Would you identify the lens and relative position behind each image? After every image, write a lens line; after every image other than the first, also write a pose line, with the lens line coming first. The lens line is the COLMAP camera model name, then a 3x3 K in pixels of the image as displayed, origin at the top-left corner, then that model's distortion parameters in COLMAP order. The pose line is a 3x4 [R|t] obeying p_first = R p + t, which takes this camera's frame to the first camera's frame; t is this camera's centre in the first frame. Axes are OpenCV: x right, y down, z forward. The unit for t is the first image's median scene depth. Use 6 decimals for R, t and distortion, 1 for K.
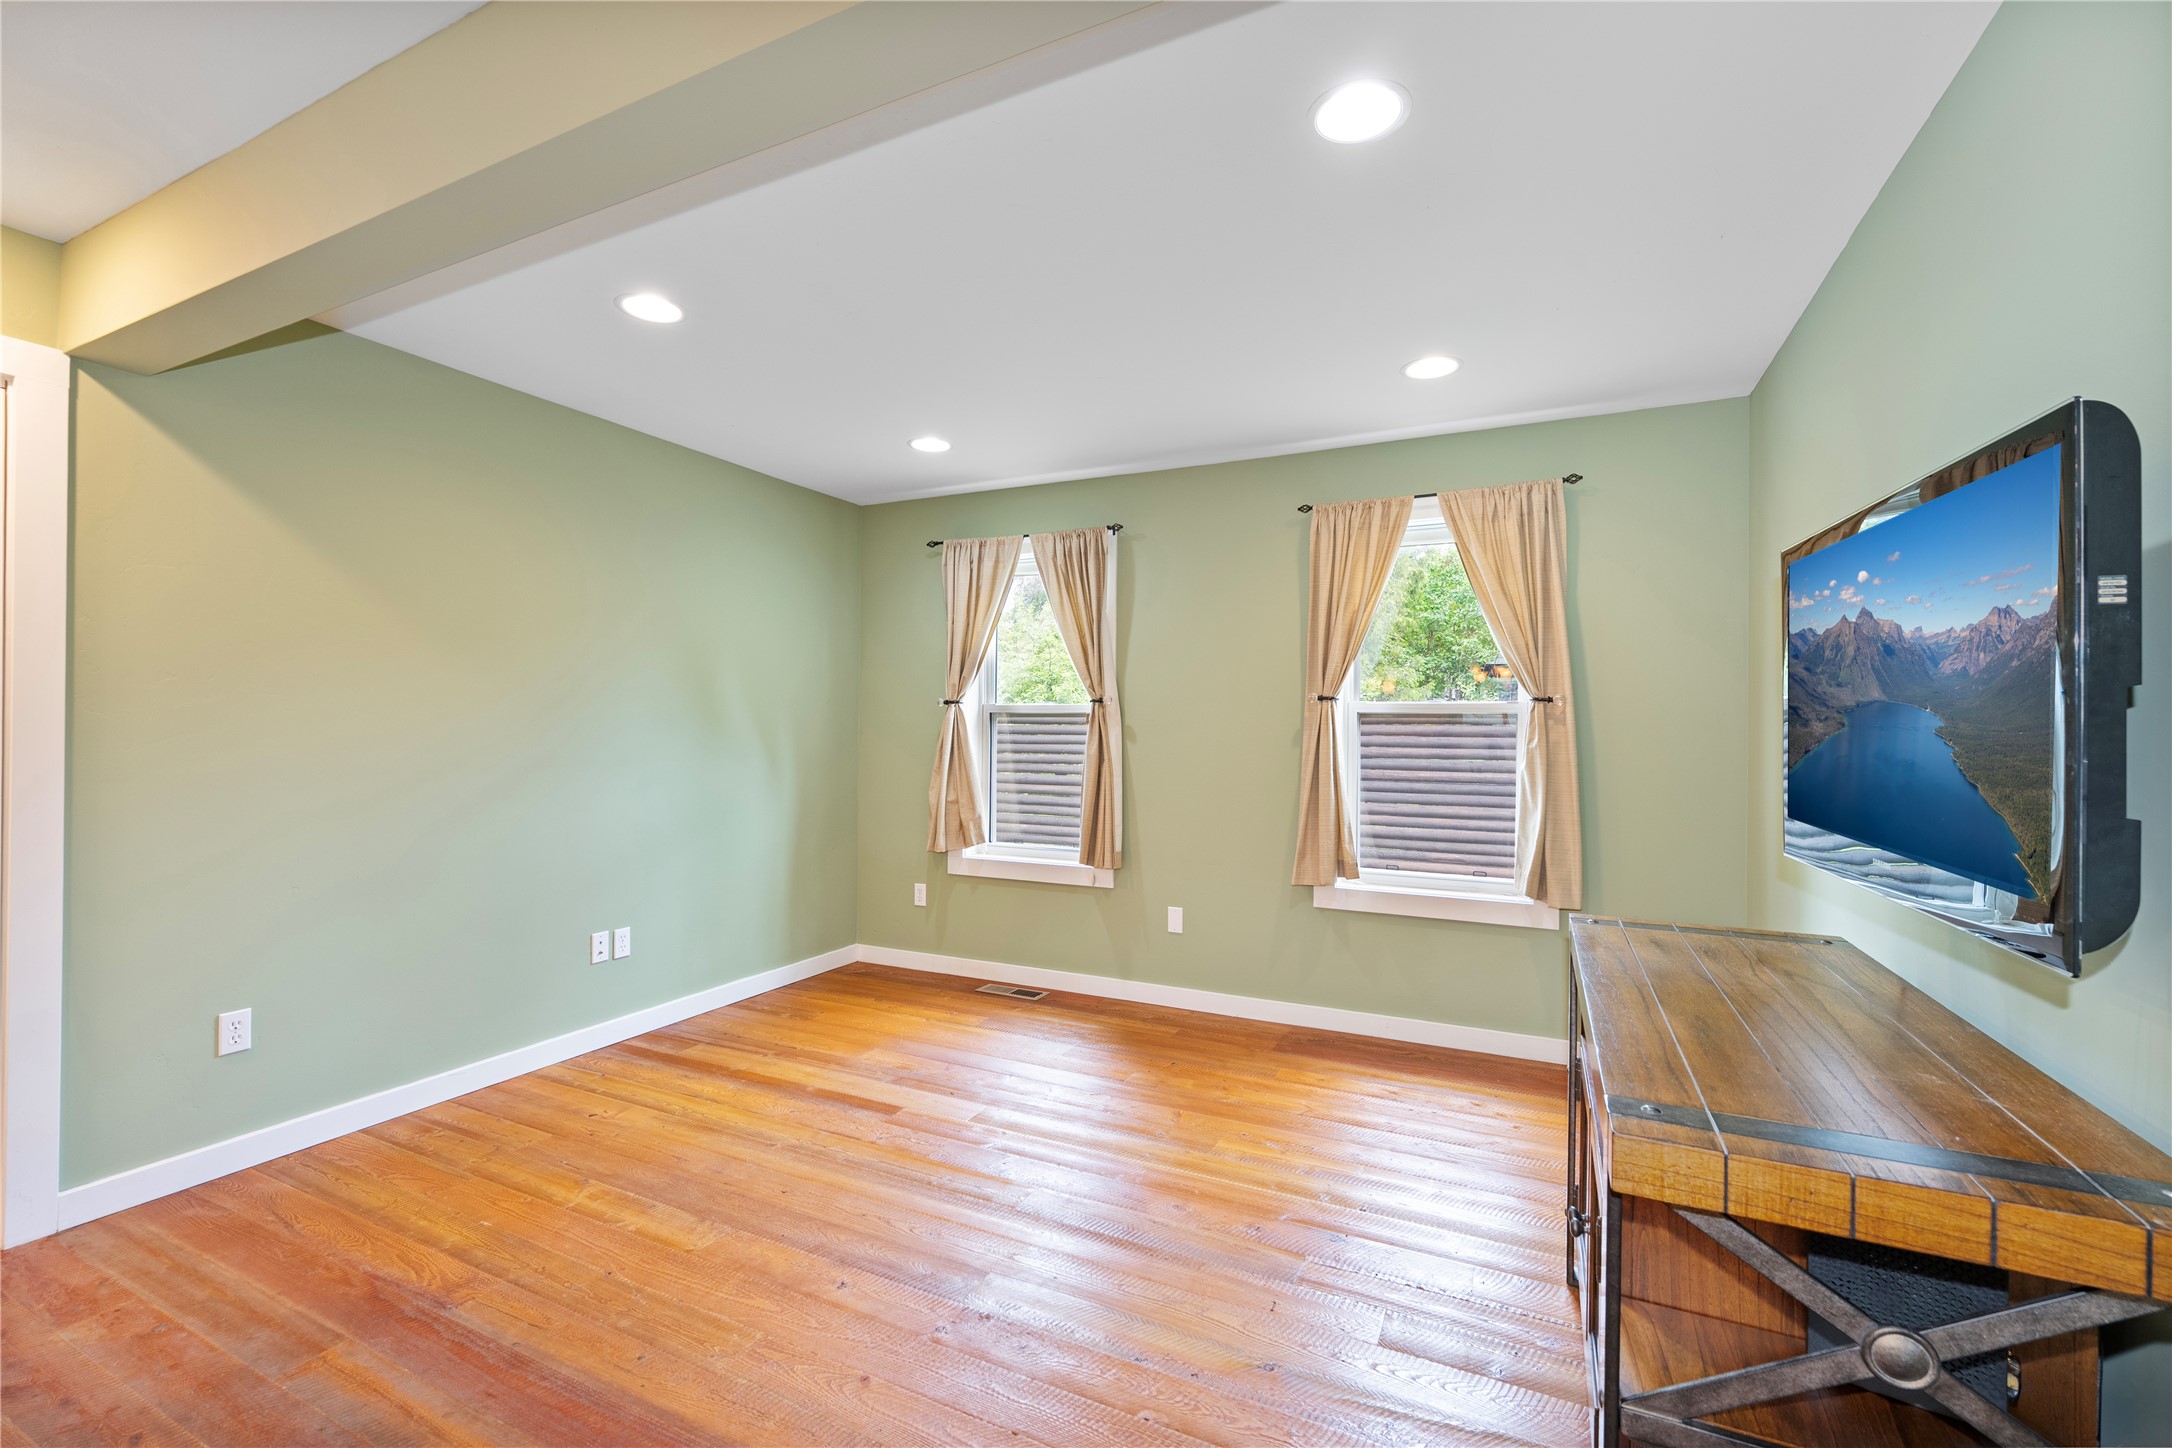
lens RADIAL K [[912.9, 0, 1086.0], [0, 912.9, 724.0], [0, 0, 1]] dist [0.000313, -0.000115]
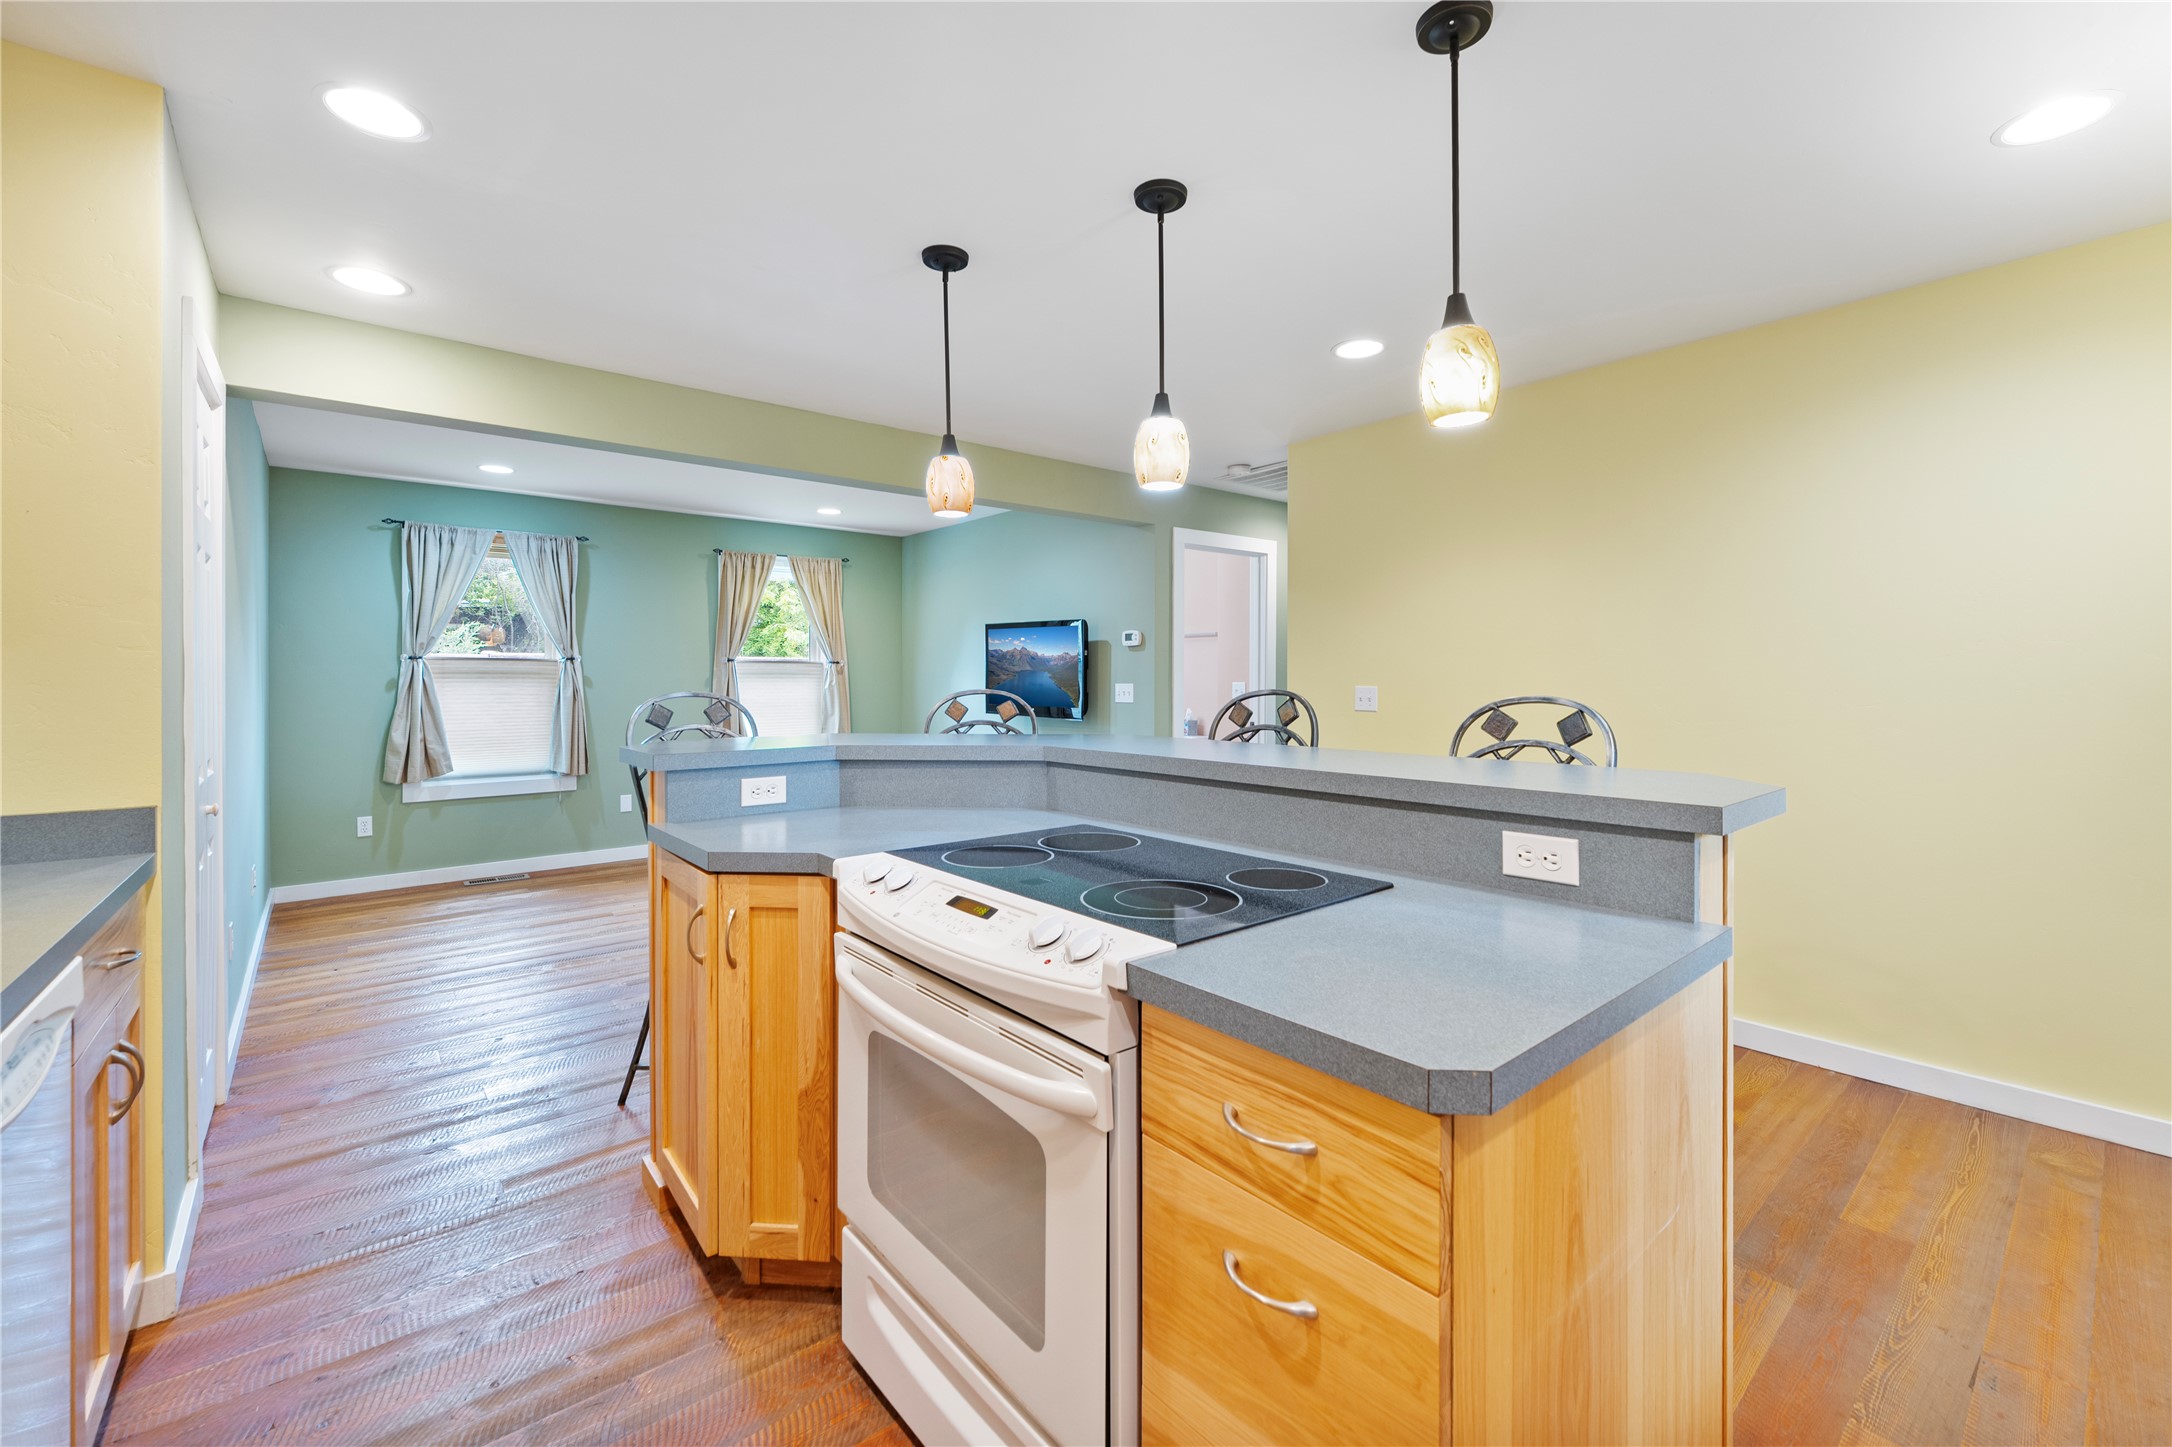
lens RADIAL K [[892.0, 0, 1088.5], [0, 892.0, 679.1], [0, 0, 1]] dist [-0.000913, -0.002487]
pose [[0.401256, -0.011087, 0.915899, -1.021252], [-0.001258, 0.999919, 0.012655, -0.013157], [-0.915965, -0.006230, 0.401209, -0.324883]]
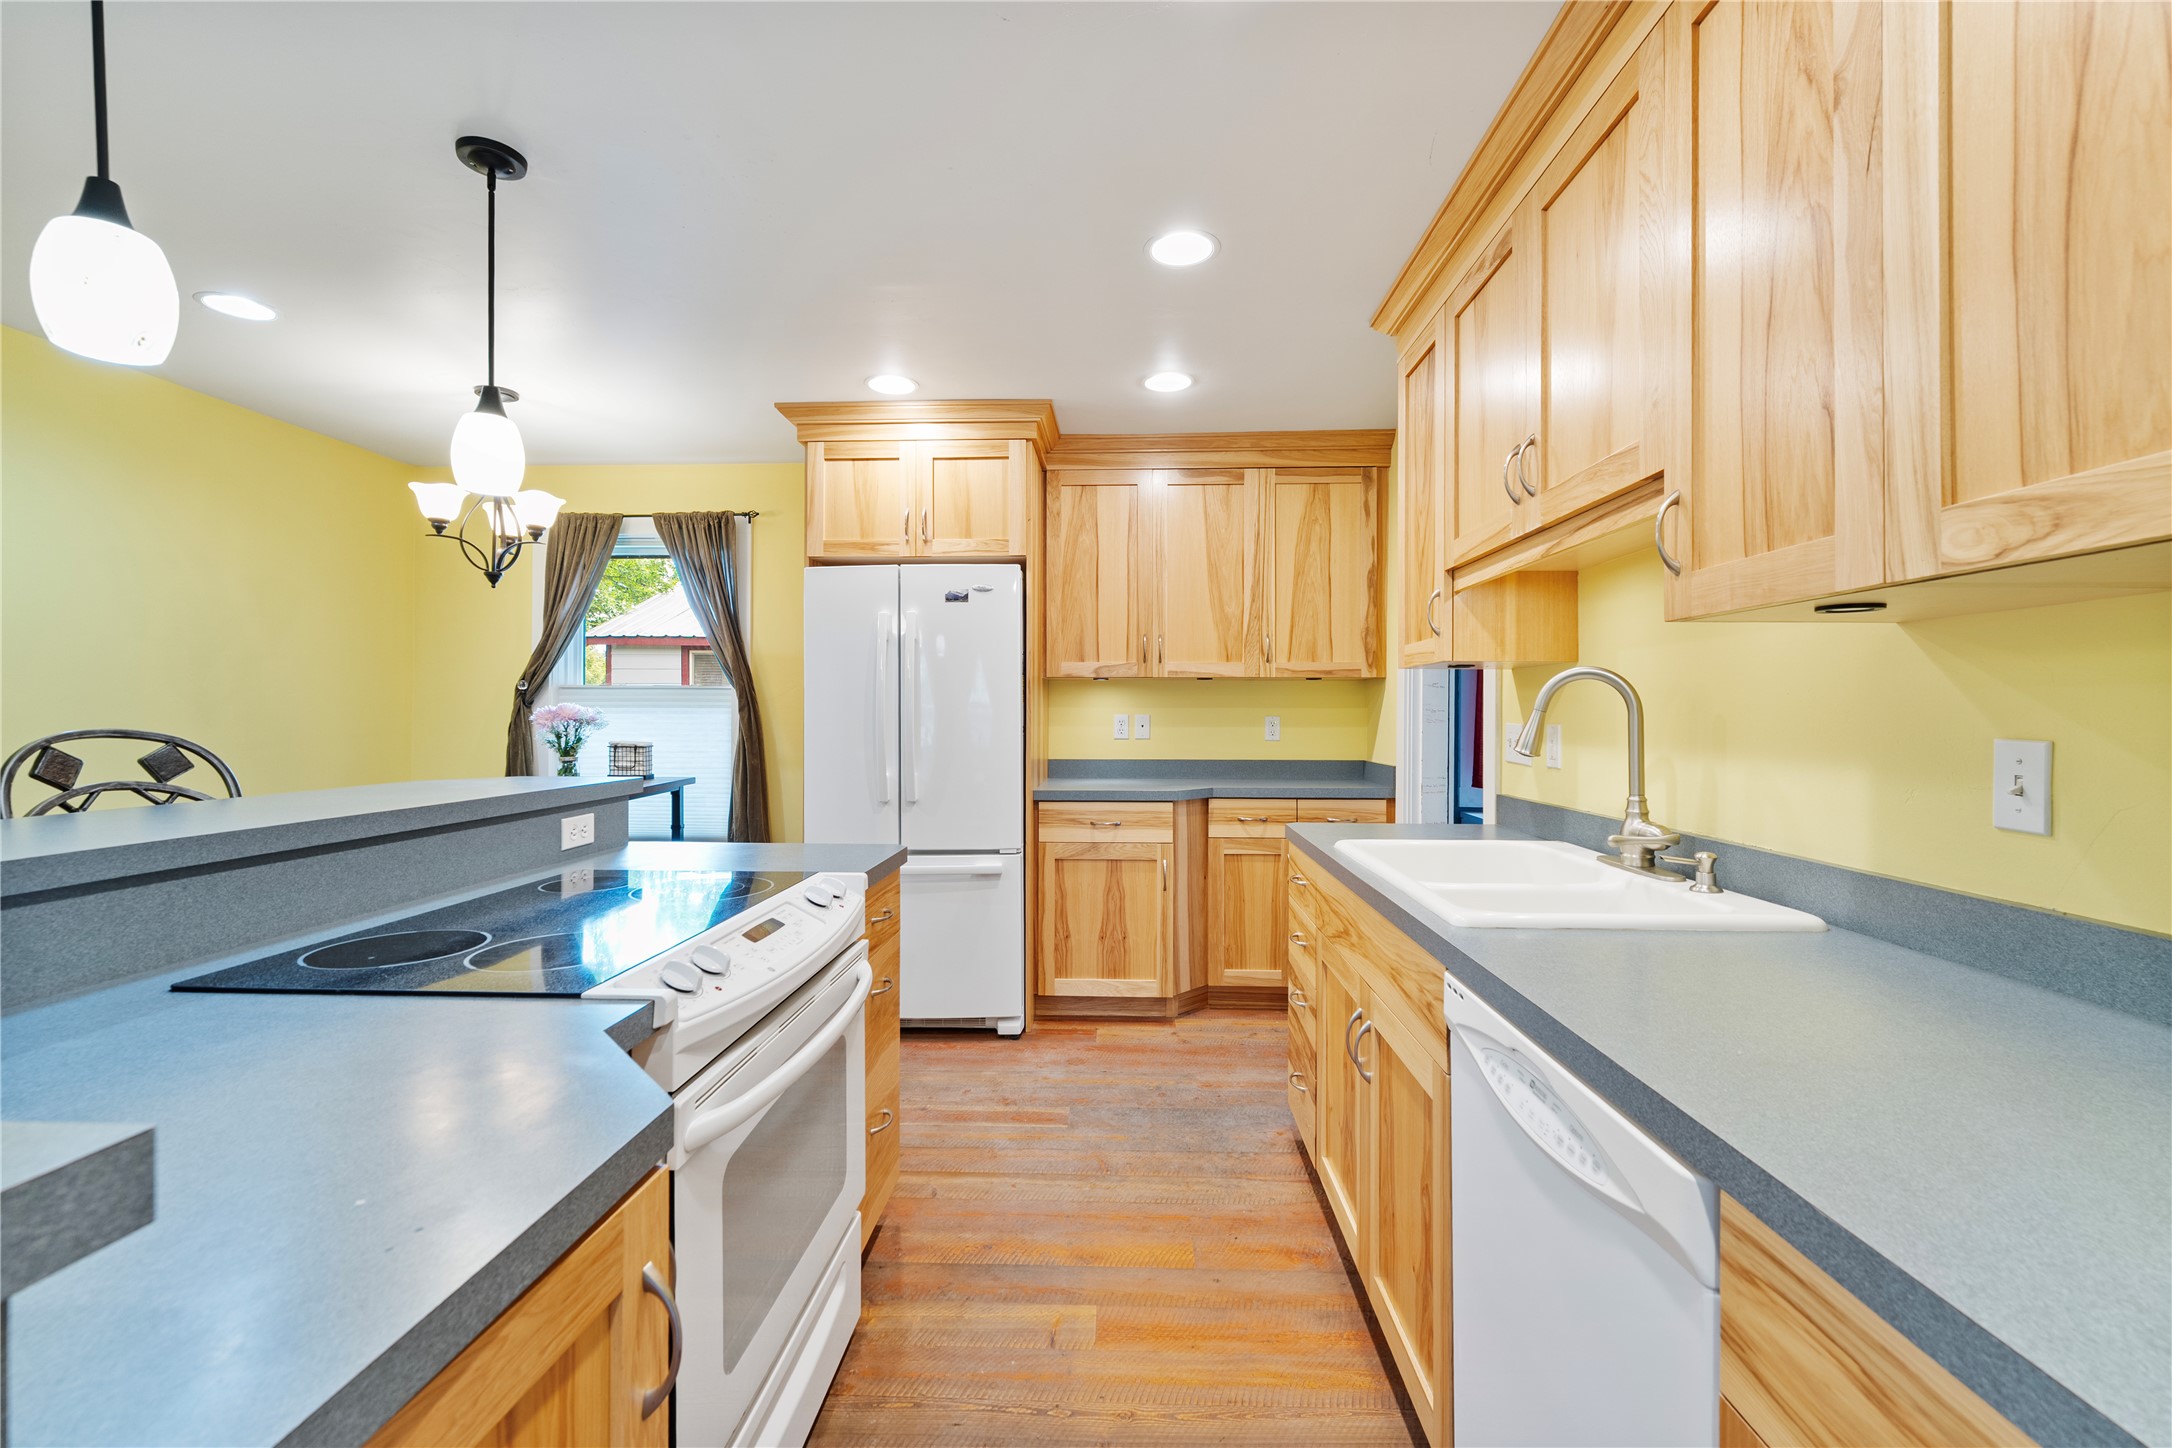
lens RADIAL K [[888.7, 0, 1089.0], [0, 888.7, 708.0], [0, 0, 1]] dist [0.009074, -0.000125]
pose [[-0.915662, -0.015518, -0.401649, -0.681671], [-0.008951, 0.999794, -0.018222, -0.002931], [0.401849, -0.013091, -0.915612, 0.261764]]
